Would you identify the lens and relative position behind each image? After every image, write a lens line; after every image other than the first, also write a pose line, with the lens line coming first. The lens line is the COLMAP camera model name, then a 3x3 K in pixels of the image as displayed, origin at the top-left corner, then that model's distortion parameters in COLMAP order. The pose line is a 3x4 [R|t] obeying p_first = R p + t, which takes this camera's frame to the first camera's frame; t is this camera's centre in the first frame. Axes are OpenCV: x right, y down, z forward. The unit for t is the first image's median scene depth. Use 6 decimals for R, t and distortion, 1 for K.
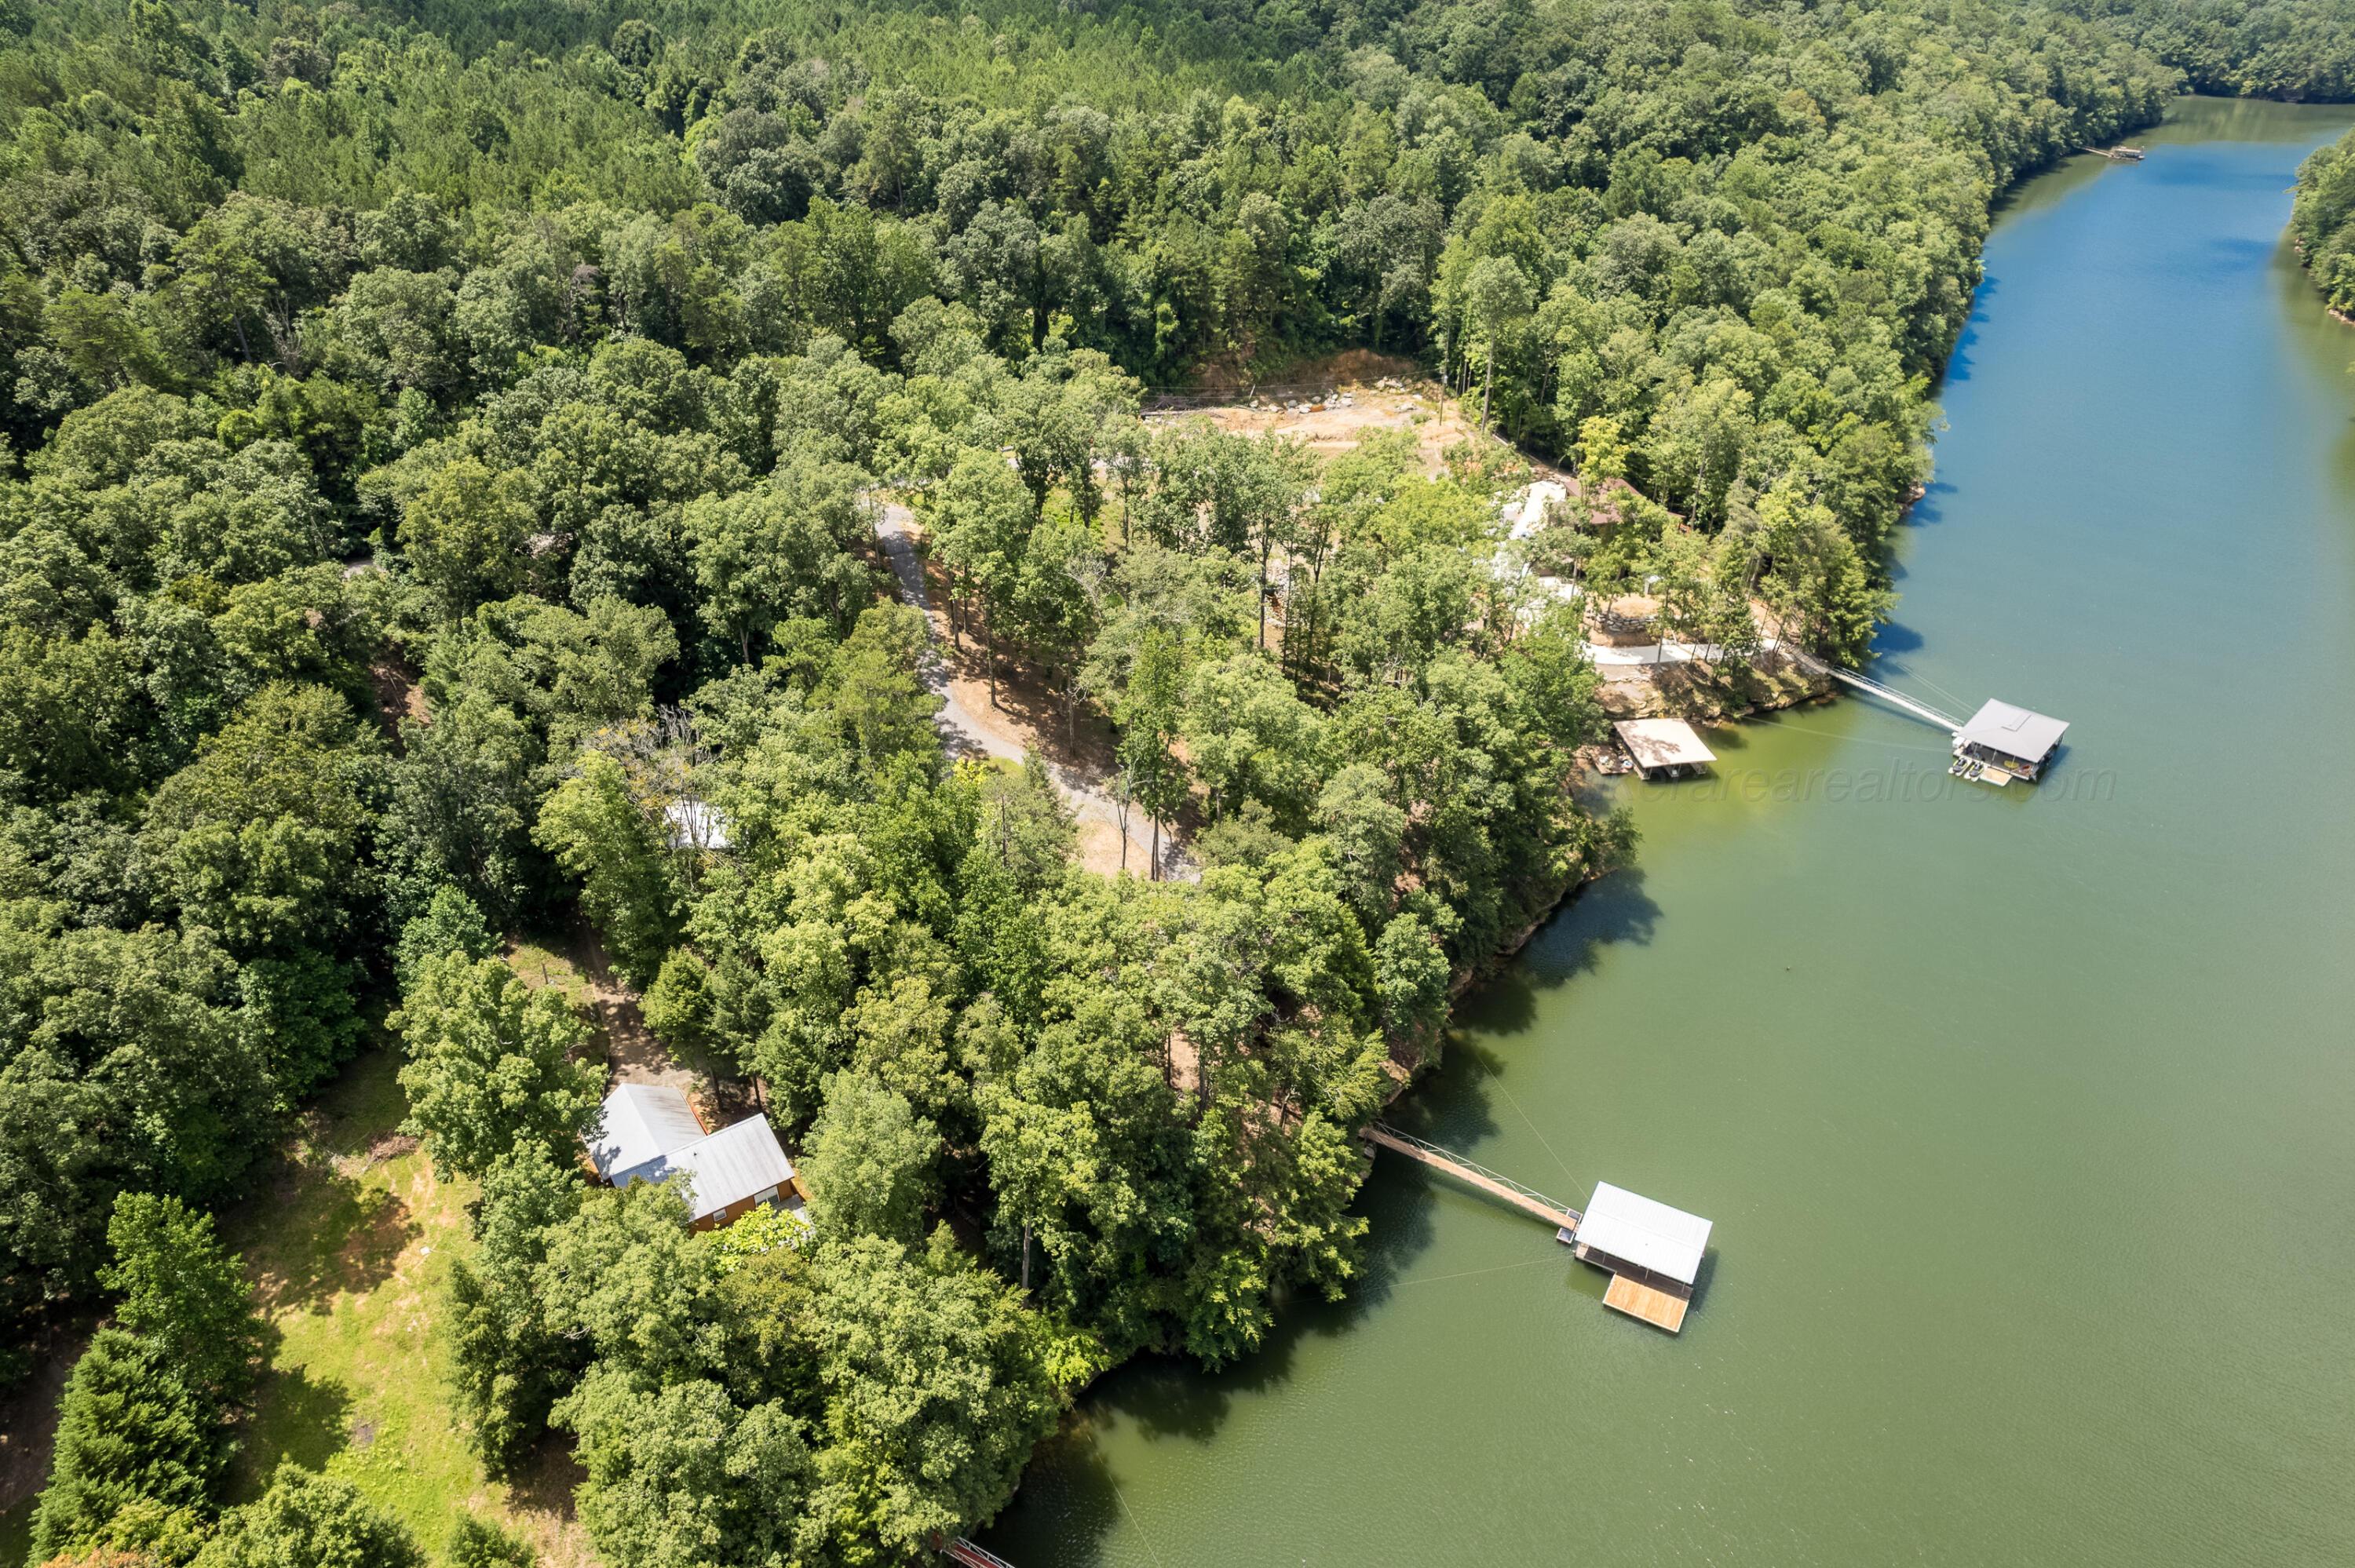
lens RADIAL K [[1536.0, 0, 1181.6], [0, 1536.0, 766.3], [0, 0, 1]] dist [-0.082814, 0.080701]
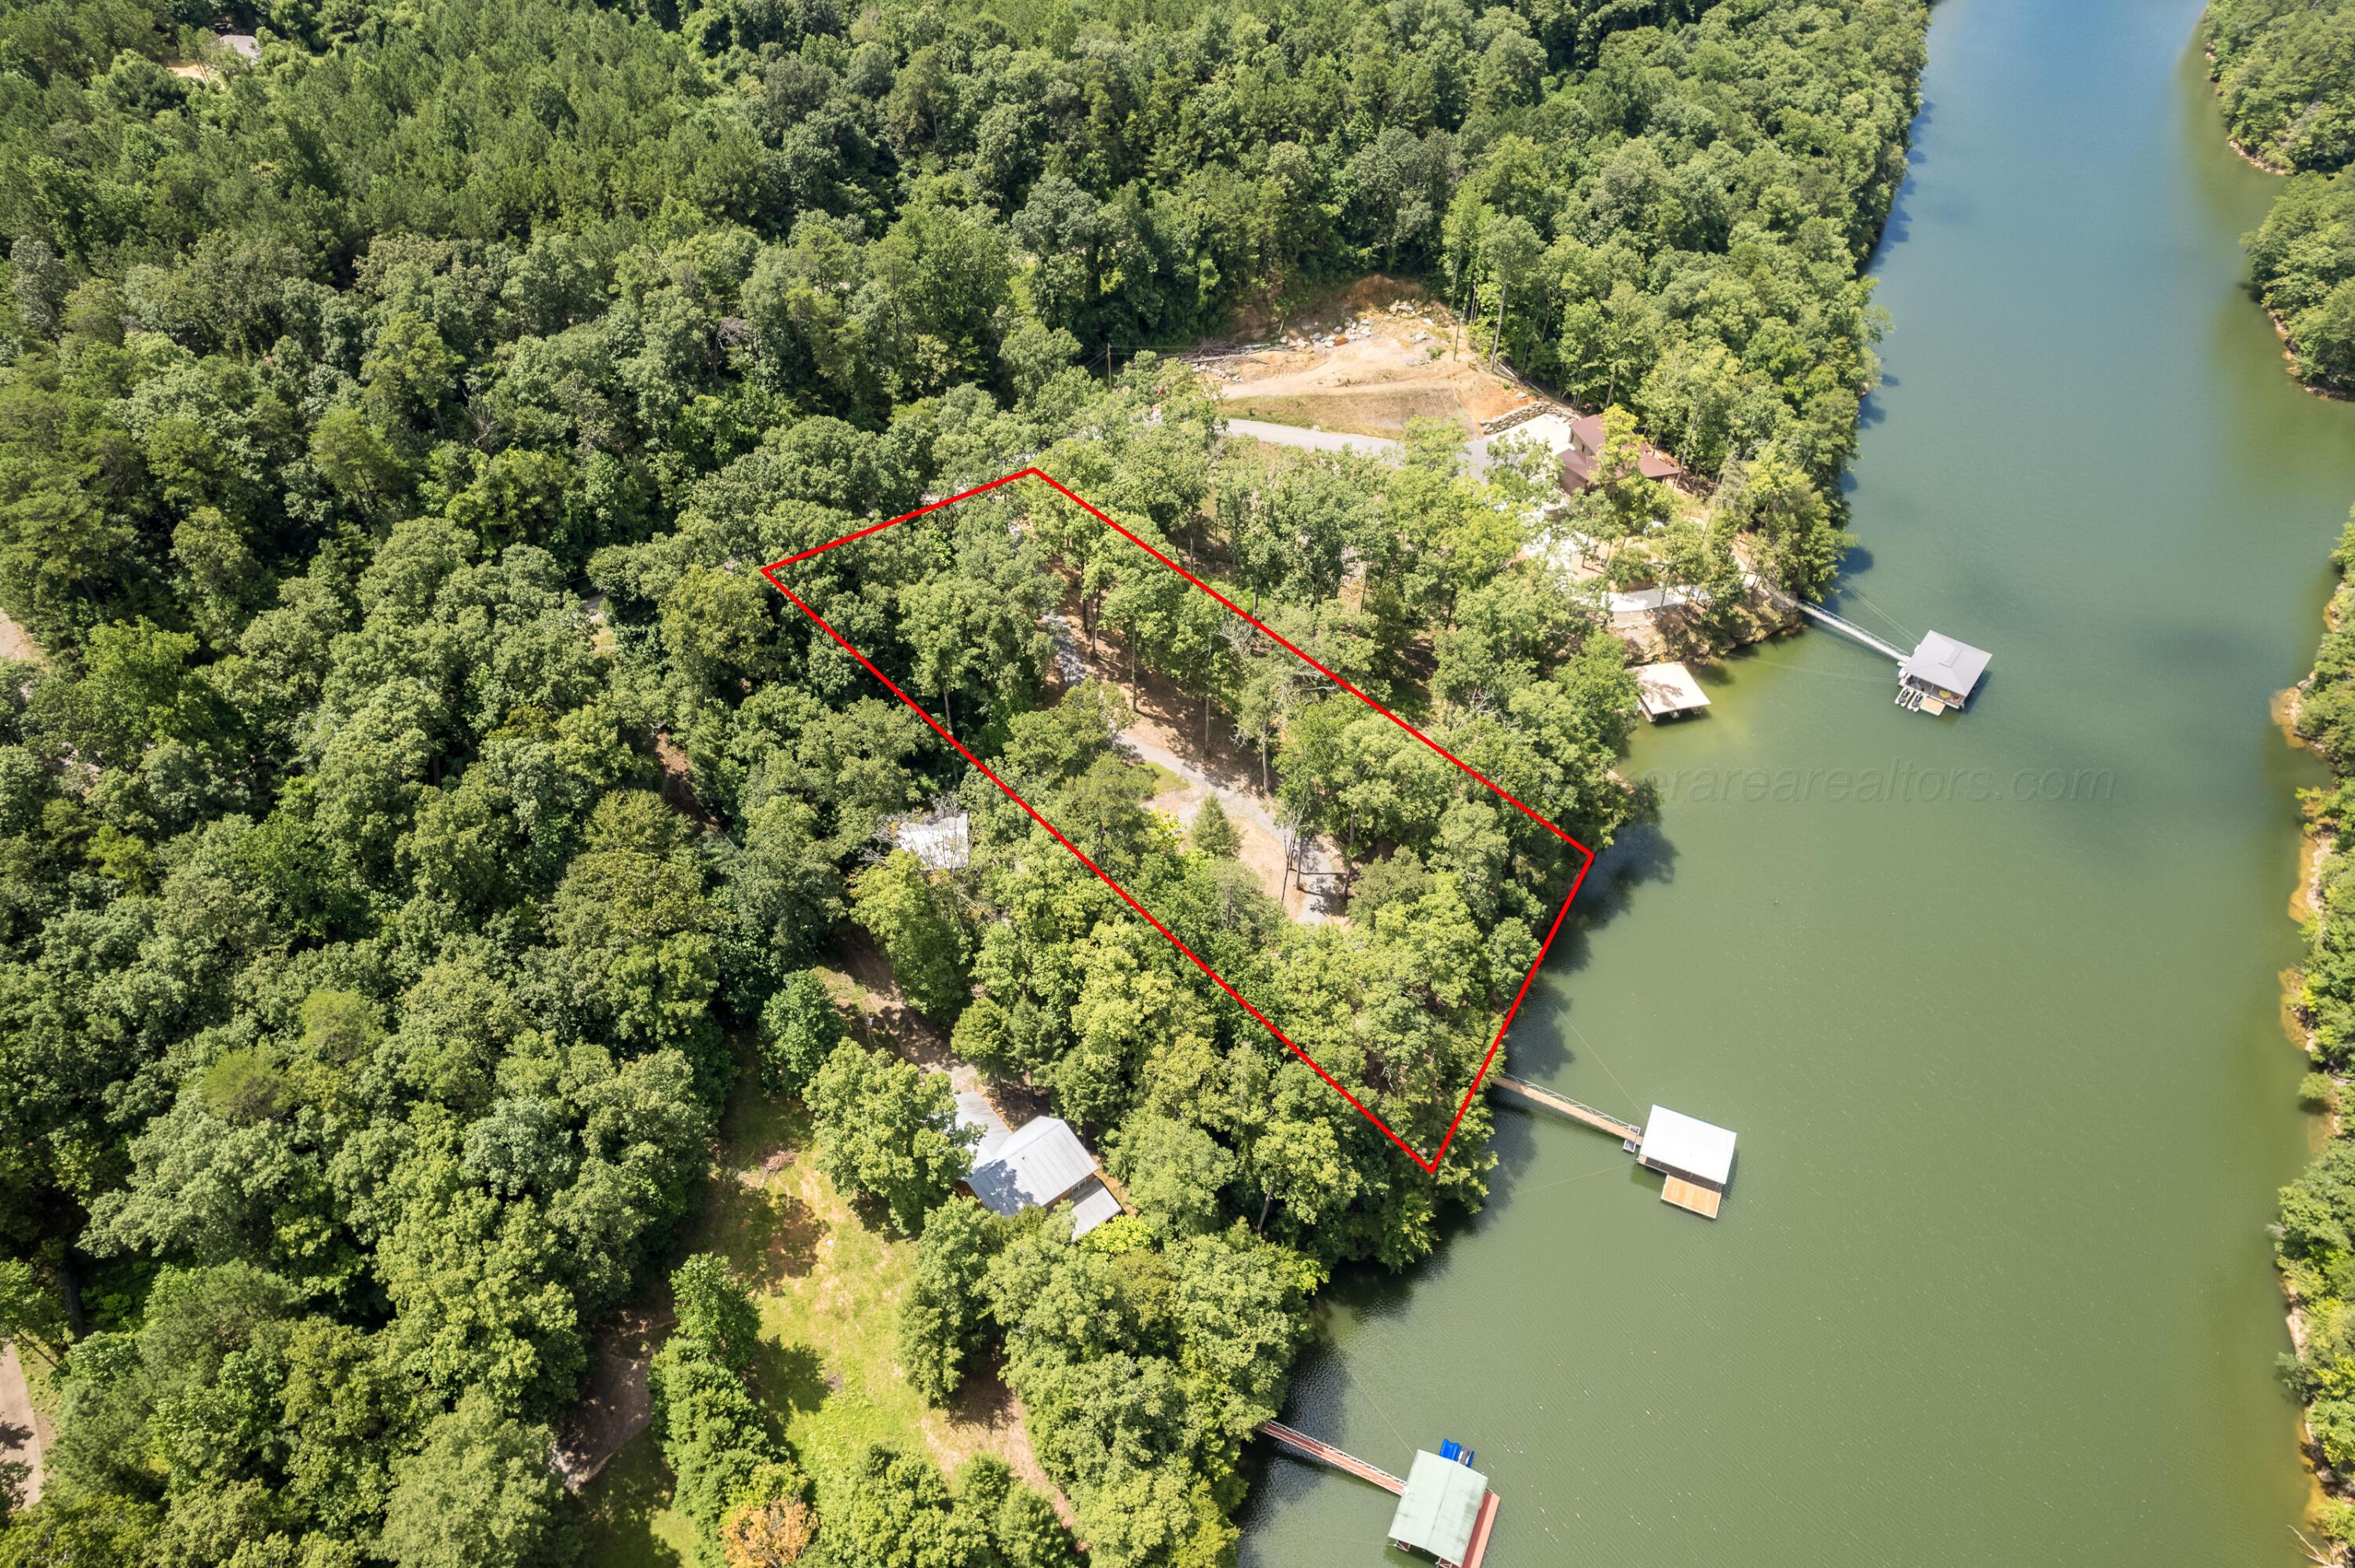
lens RADIAL K [[1536.0, 0, 1181.6], [0, 1536.0, 766.3], [0, 0, 1]] dist [-0.082814, 0.080701]
pose [[0.996615, -0.049458, 0.065667, -0.185391], [0.035489, 0.979356, 0.199002, -0.260156], [-0.074154, -0.195998, 0.977797, -0.201566]]
